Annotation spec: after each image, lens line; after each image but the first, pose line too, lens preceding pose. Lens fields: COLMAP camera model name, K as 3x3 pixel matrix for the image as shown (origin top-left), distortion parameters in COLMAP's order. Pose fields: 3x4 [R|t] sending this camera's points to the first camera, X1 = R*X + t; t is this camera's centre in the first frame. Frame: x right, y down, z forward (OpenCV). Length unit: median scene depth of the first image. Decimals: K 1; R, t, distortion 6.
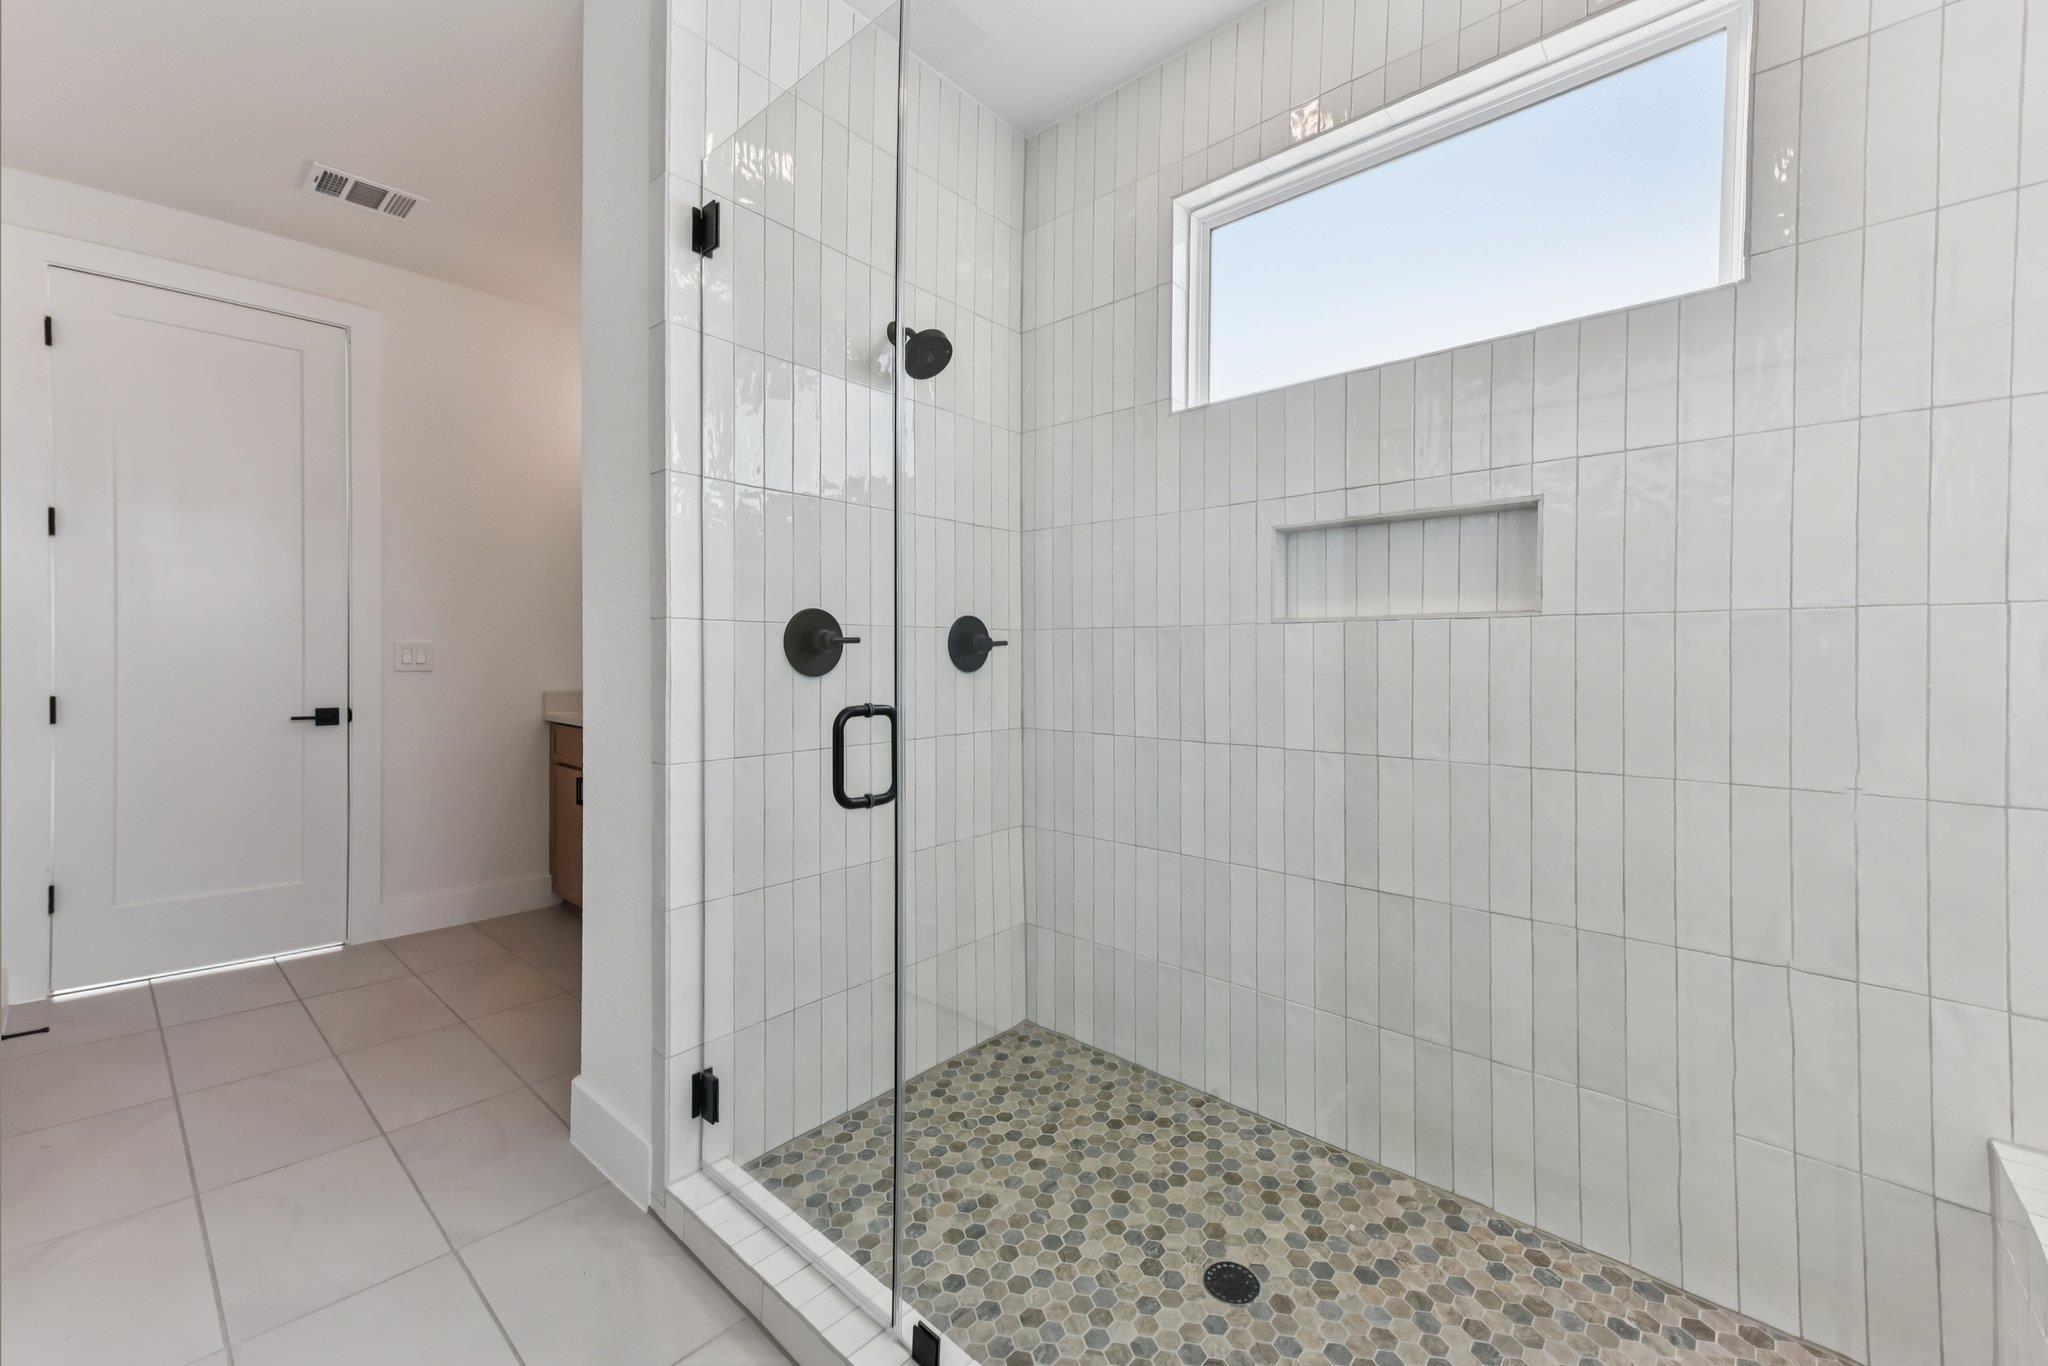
lens RADIAL K [[814.5, 0, 1038.4], [0, 814.5, 671.9], [0, 0, 1]] dist [0.011436, 0.000129]
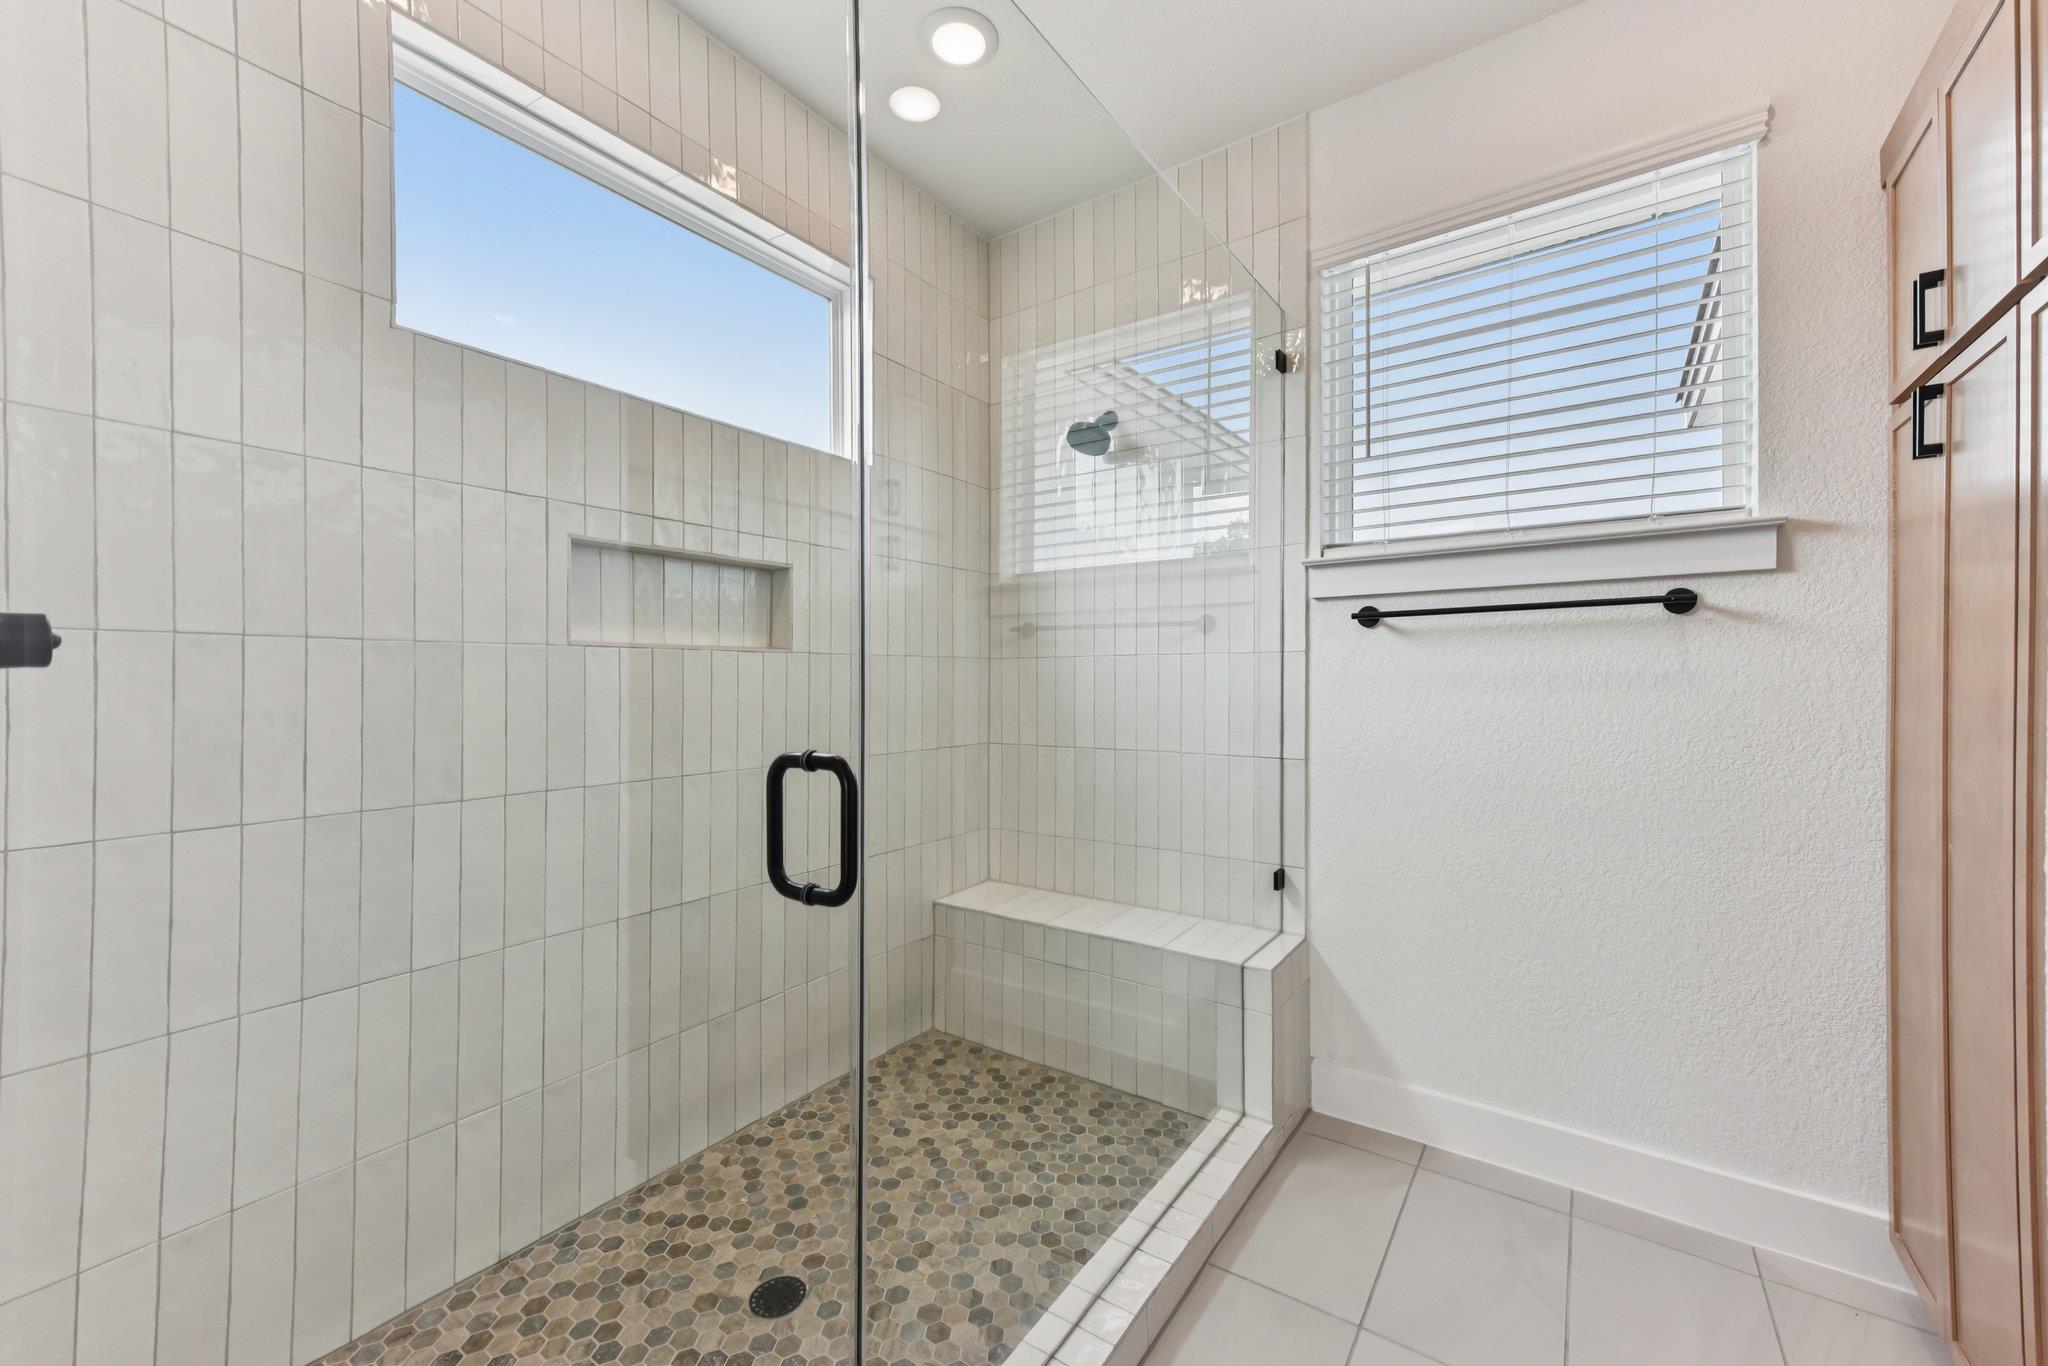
lens RADIAL K [[799.7, 0, 1034.2], [0, 799.7, 675.1], [0, 0, 1]] dist [0.029966, -0.000089]
pose [[-0.116748, 0.003259, 0.993156, -0.705385], [0.015546, 0.999878, -0.001454, -0.020140], [-0.993040, 0.015270, -0.116785, 0.683915]]
